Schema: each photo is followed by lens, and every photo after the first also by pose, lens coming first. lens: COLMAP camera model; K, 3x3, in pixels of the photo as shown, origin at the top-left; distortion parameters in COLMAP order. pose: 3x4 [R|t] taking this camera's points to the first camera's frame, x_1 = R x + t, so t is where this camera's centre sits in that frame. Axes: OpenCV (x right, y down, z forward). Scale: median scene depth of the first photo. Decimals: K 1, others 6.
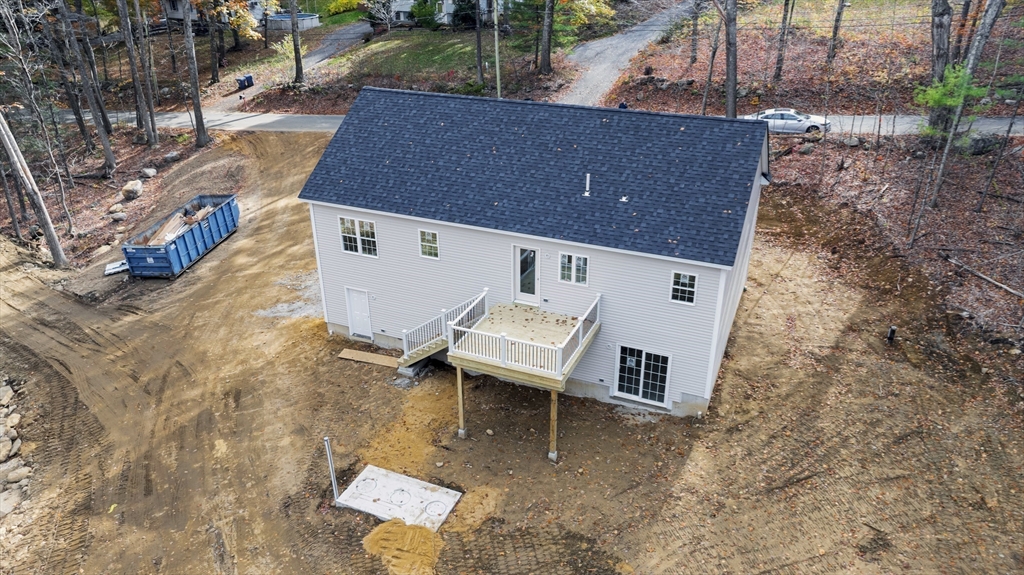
lens RADIAL K [[716.7, 0, 513.9], [0, 716.7, 288.7], [0, 0, 1]] dist [-0.025505, 0.000121]
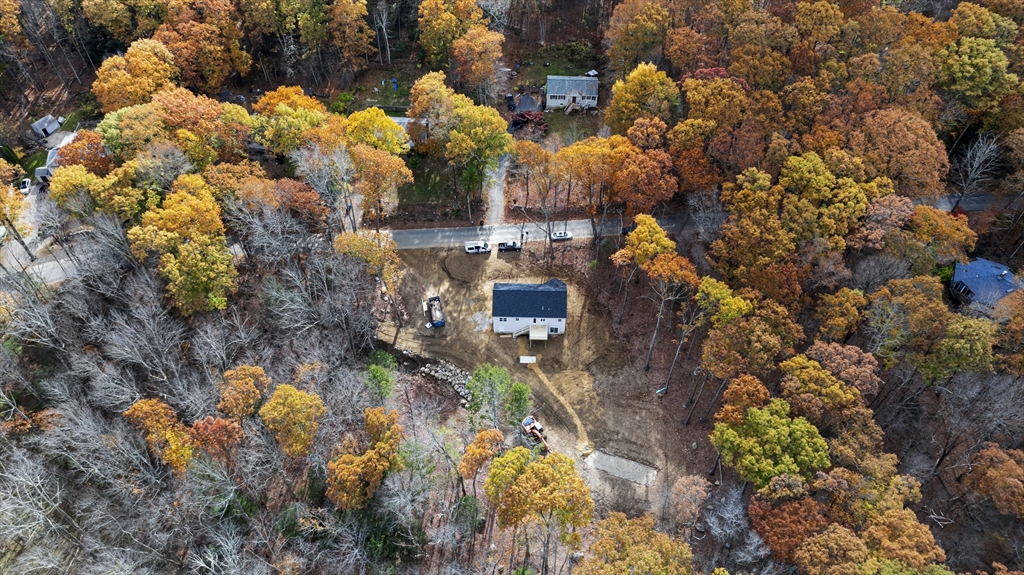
lens RADIAL K [[716.7, 0, 513.9], [0, 716.7, 288.7], [0, 0, 1]] dist [-0.025505, 0.000121]
pose [[0.927378, -0.274770, 0.253914, -1.531613], [0.157960, 0.902791, 0.400021, -2.586272], [-0.339145, -0.330863, 0.880631, -4.016973]]
